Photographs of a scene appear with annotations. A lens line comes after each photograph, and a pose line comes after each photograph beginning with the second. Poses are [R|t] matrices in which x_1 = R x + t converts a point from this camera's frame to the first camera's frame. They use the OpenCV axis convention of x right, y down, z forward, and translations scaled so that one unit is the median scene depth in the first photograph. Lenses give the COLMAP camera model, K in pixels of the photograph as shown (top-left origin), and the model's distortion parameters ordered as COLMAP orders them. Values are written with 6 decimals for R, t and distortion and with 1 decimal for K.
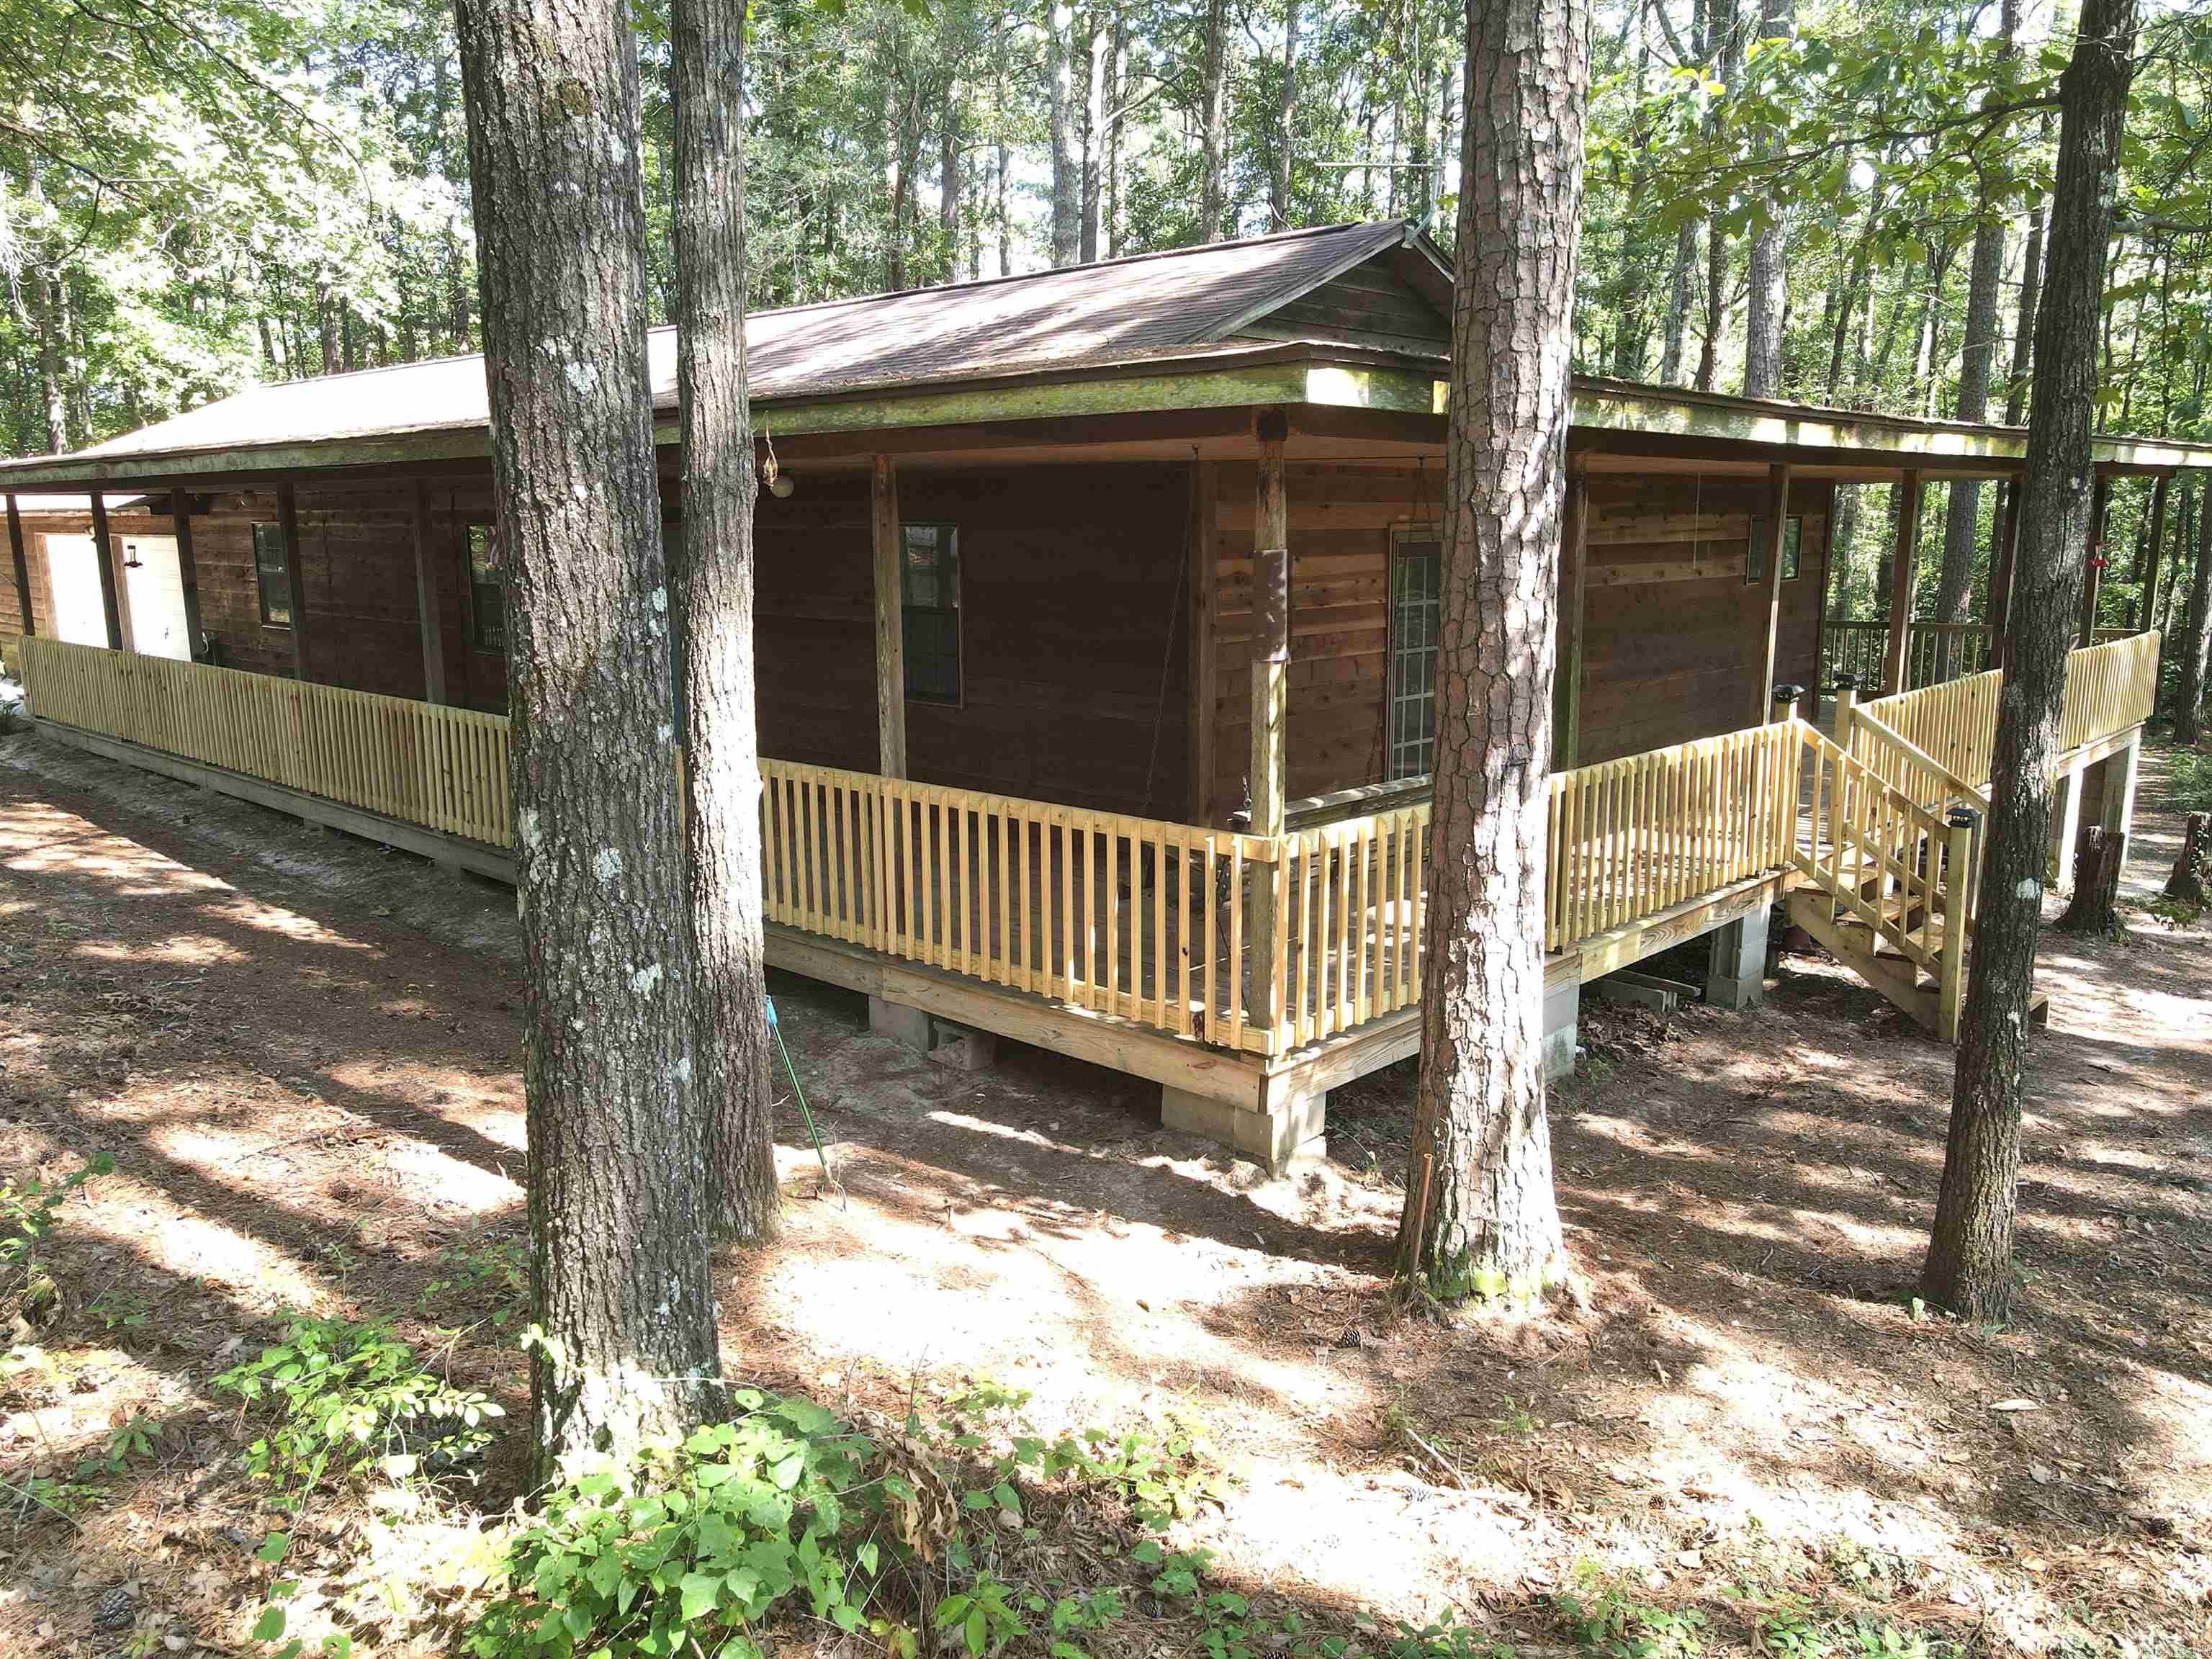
lens RADIAL K [[1597.2, 0, 1103.1], [0, 1597.2, 820.8], [0, 0, 1]] dist [0.012278, 0.000498]
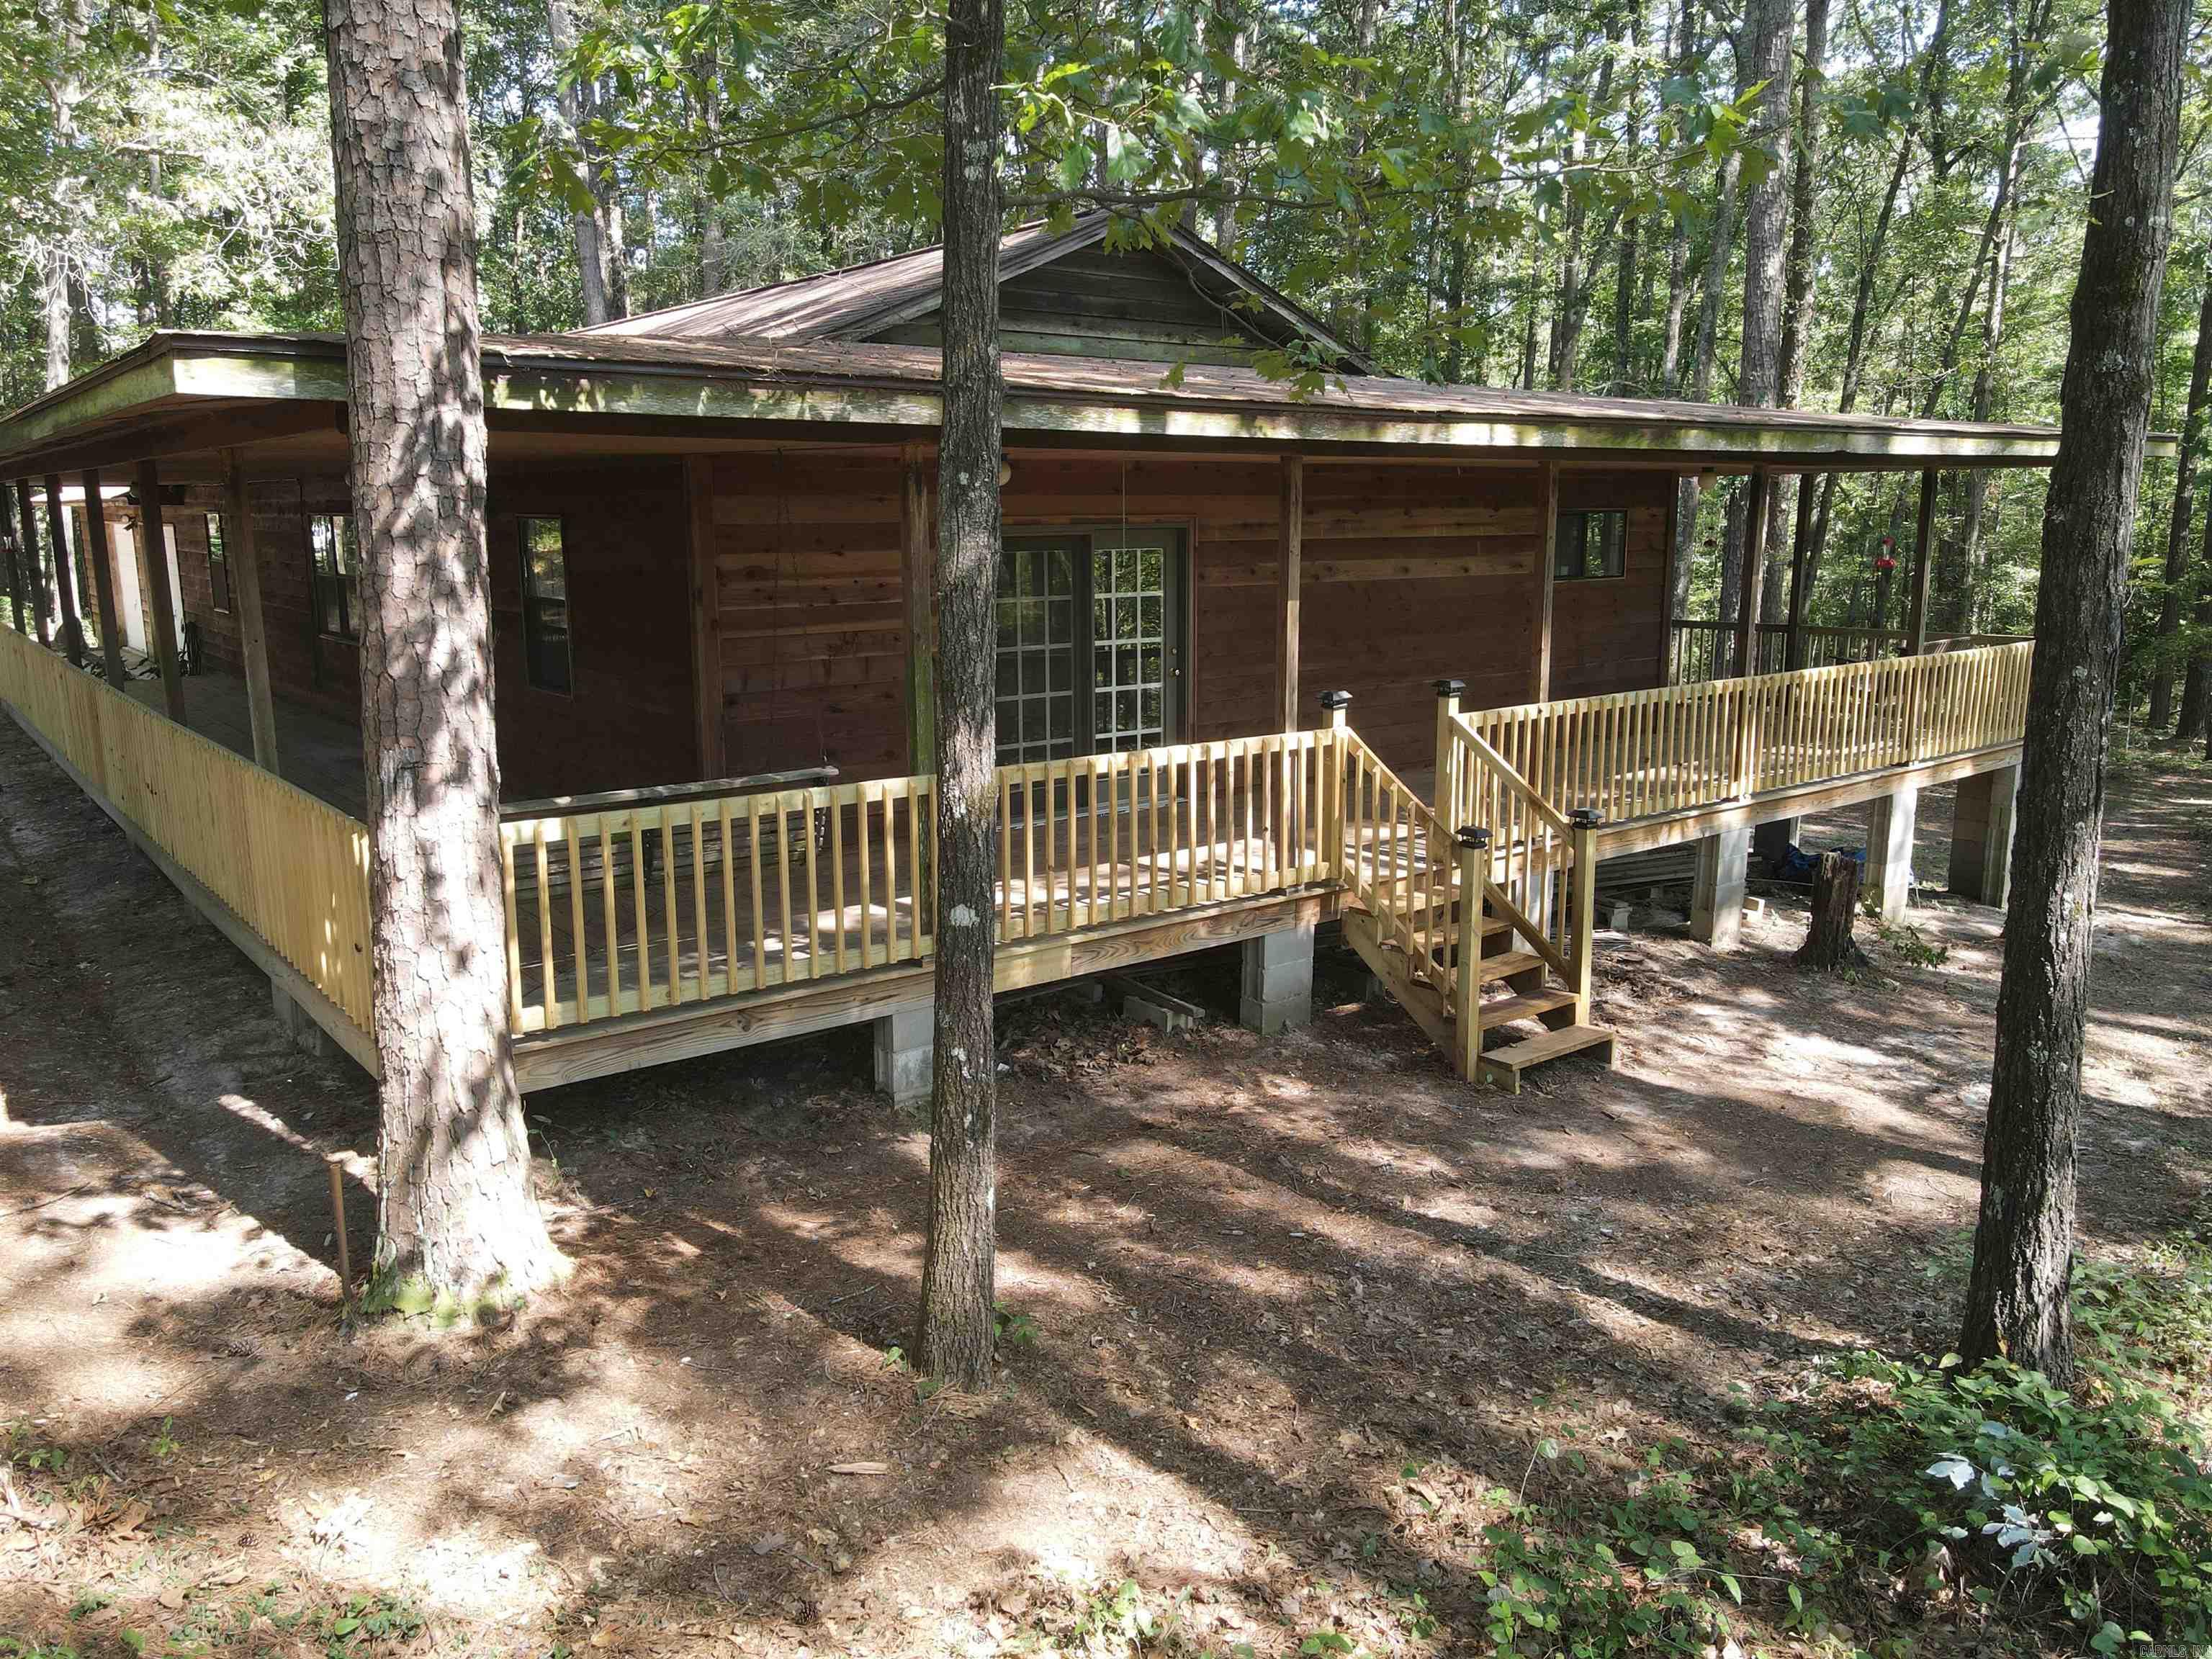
lens RADIAL K [[1597.2, 0, 1105.8], [0, 1597.2, 830.2], [0, 0, 1]] dist [0.012278, 0.000498]
pose [[0.989283, 0.029883, -0.142922, 0.677224], [-0.028235, 0.999509, 0.013550, -0.018812], [0.143257, -0.009369, 0.989641, 0.083410]]
